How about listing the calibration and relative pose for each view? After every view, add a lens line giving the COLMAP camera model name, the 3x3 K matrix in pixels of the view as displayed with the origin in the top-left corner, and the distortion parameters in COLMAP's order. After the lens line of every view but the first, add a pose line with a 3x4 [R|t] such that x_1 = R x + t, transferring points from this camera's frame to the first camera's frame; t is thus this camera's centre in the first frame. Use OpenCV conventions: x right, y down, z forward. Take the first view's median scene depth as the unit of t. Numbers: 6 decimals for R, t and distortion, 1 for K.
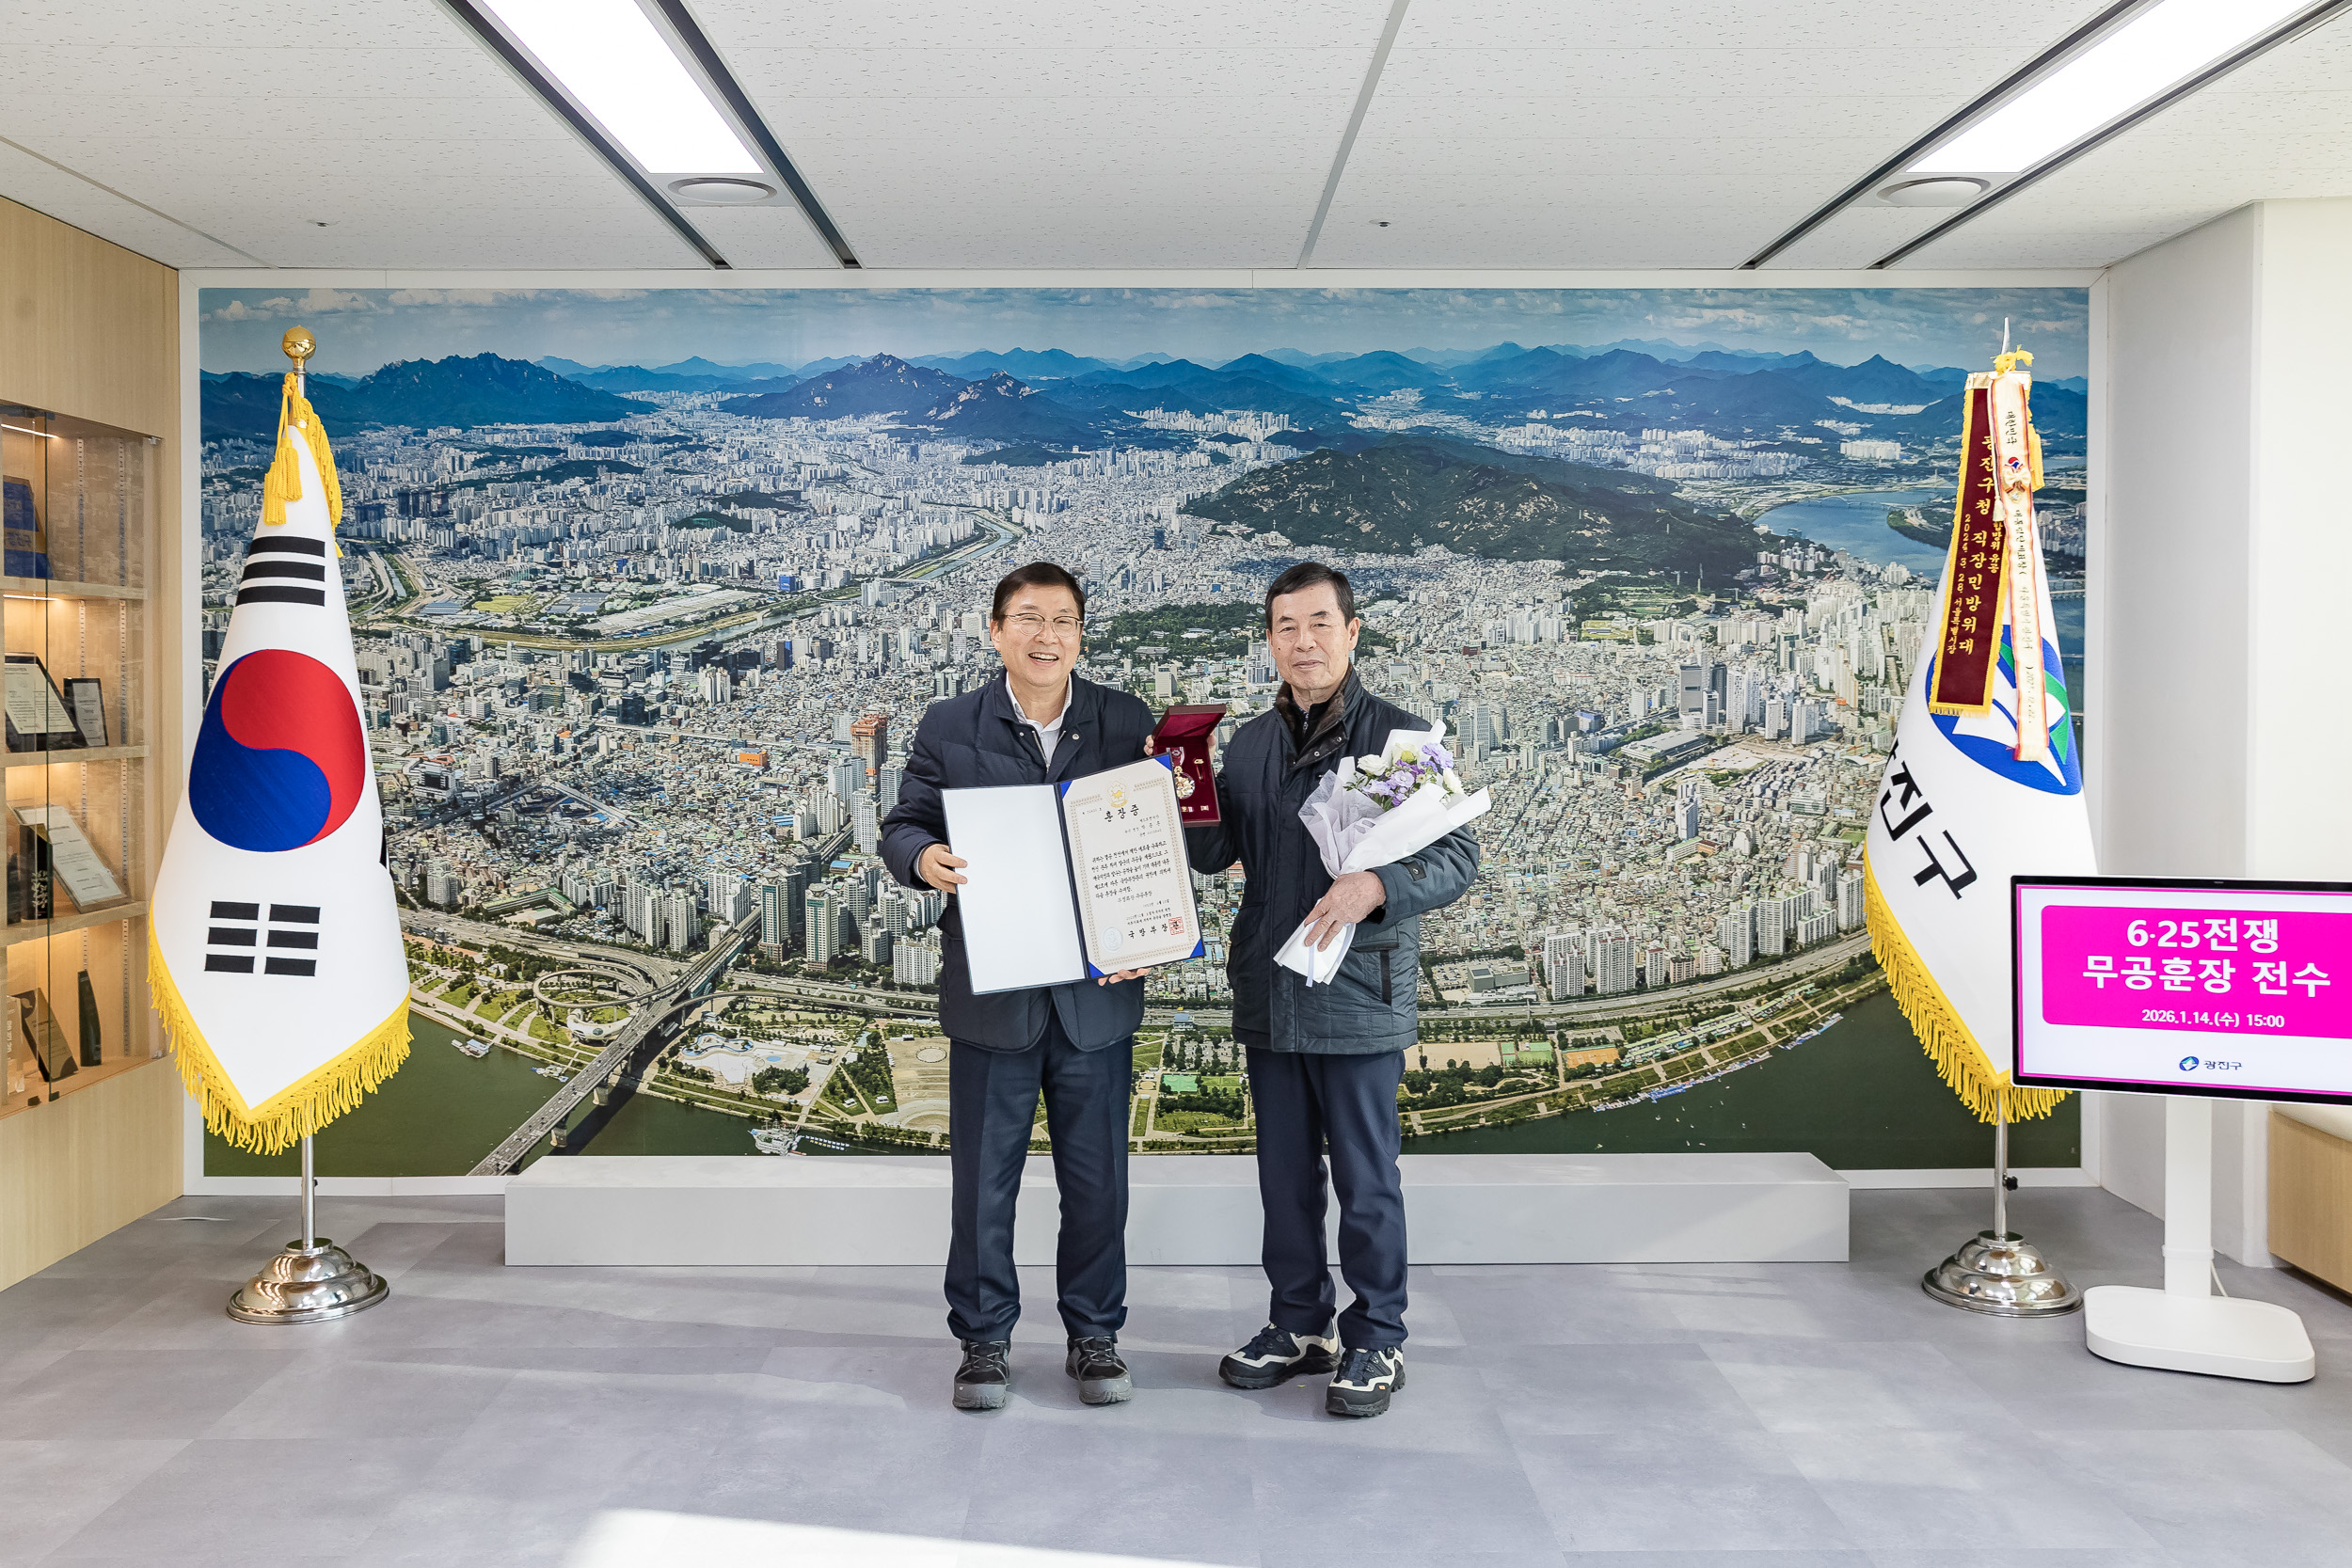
lens RADIAL K [[2004.4, 0, 1185.2], [0, 2004.4, 709.0], [0, 0, 1]] dist [-0.005660, 0.014486]
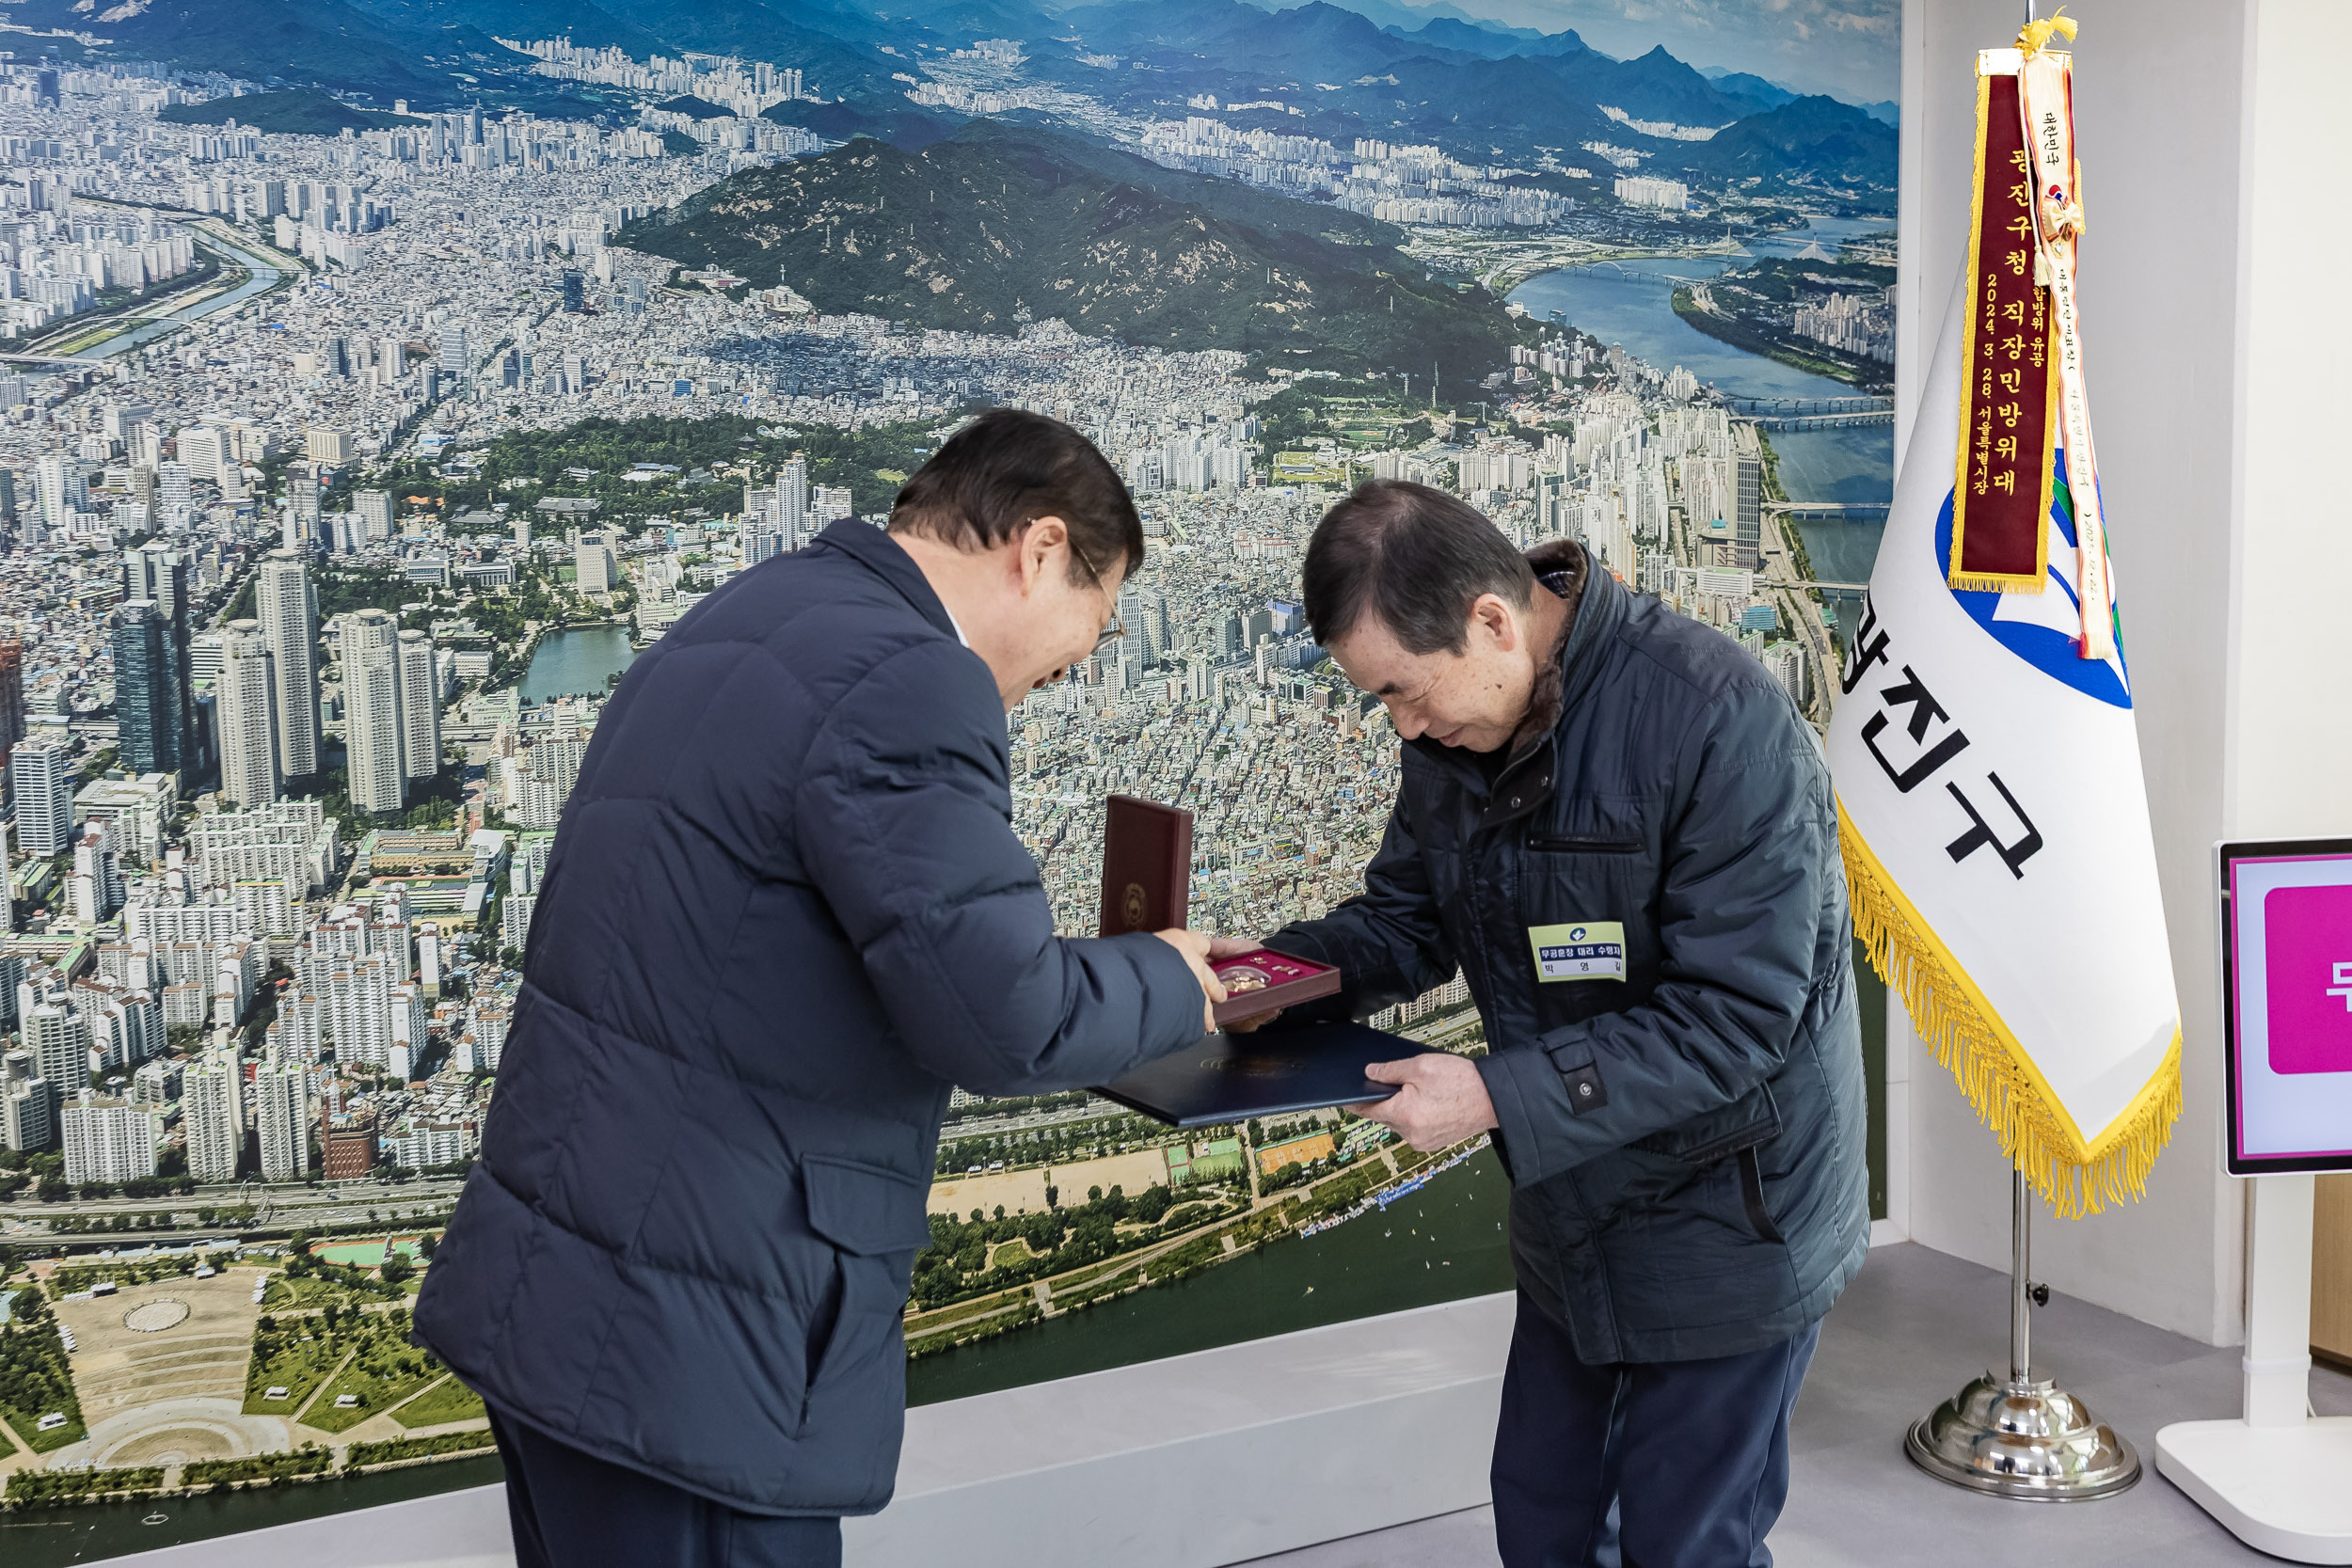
lens RADIAL K [[2389.1, 0, 1180.8], [0, 2389.1, 775.7], [0, 0, 1]] dist [0.021335, 0.000000]
pose [[0.895301, -0.055219, 0.442026, -0.155797], [0.023436, 0.996752, 0.077049, -0.002642], [-0.444844, -0.058622, 0.893687, 0.357498]]
